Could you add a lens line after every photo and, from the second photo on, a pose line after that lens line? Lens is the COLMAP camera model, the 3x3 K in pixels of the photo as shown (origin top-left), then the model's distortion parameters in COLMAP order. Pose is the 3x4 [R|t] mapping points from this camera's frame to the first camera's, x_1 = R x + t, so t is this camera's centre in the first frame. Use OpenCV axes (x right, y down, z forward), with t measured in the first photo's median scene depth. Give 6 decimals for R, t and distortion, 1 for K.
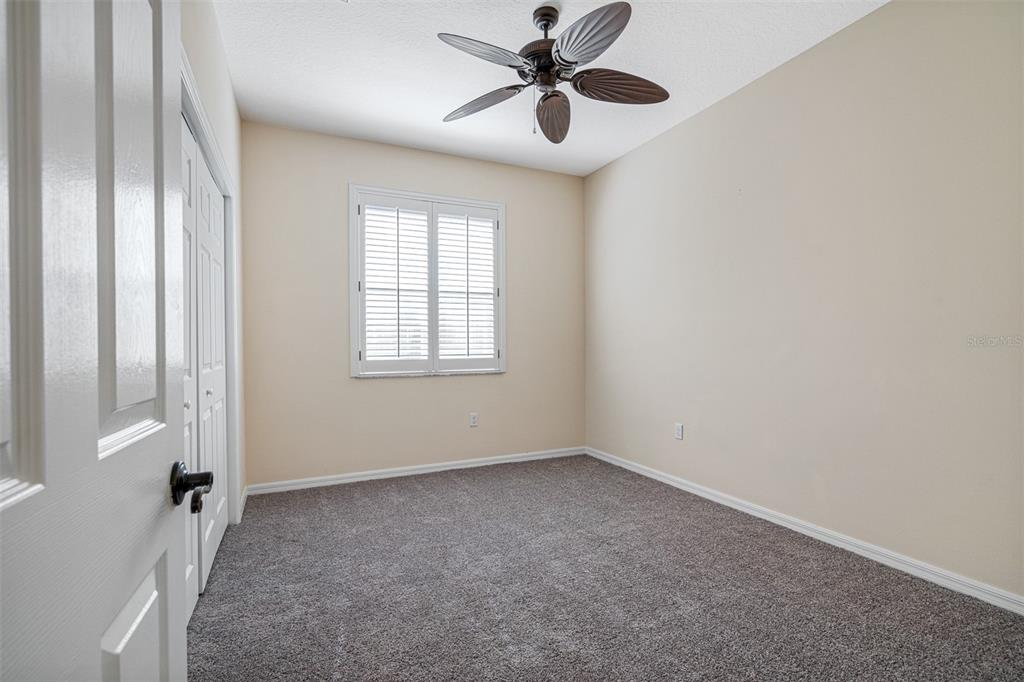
lens RADIAL K [[475.5, 0, 529.5], [0, 475.5, 330.3], [0, 0, 1]] dist [-0.009570, 0.002940]
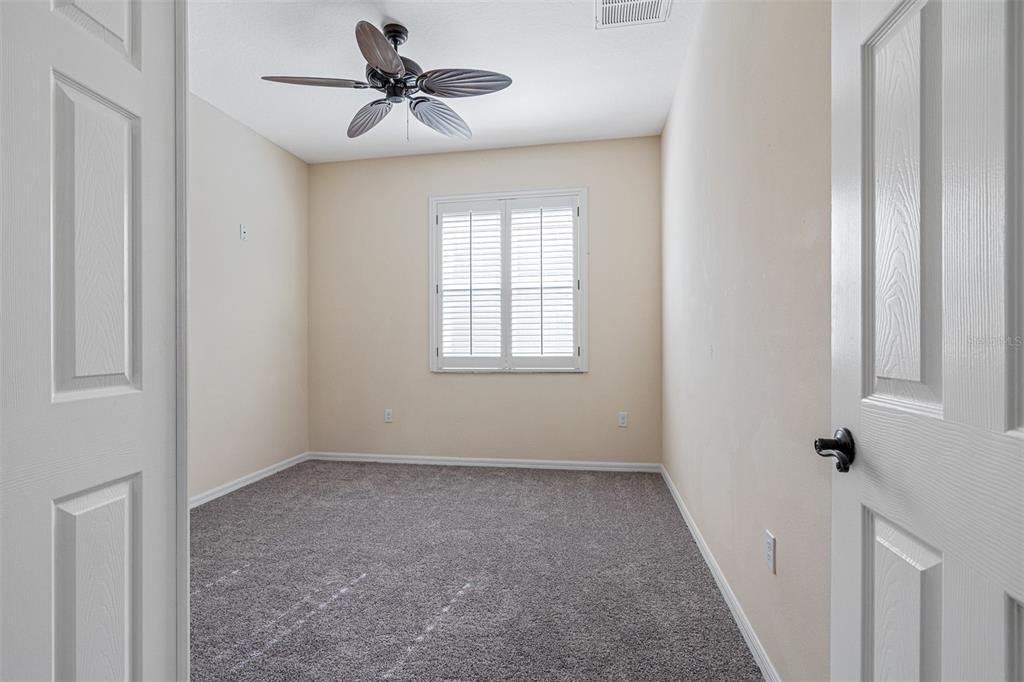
lens RADIAL K [[475.5, 0, 510.9], [0, 475.5, 344.7], [0, 0, 1]] dist [-0.009570, 0.002940]
pose [[0.819042, 0.001406, -0.573733, 0.387735], [0.020407, 0.999293, 0.031582, 0.003919], [0.573371, -0.037575, 0.818434, 0.180898]]
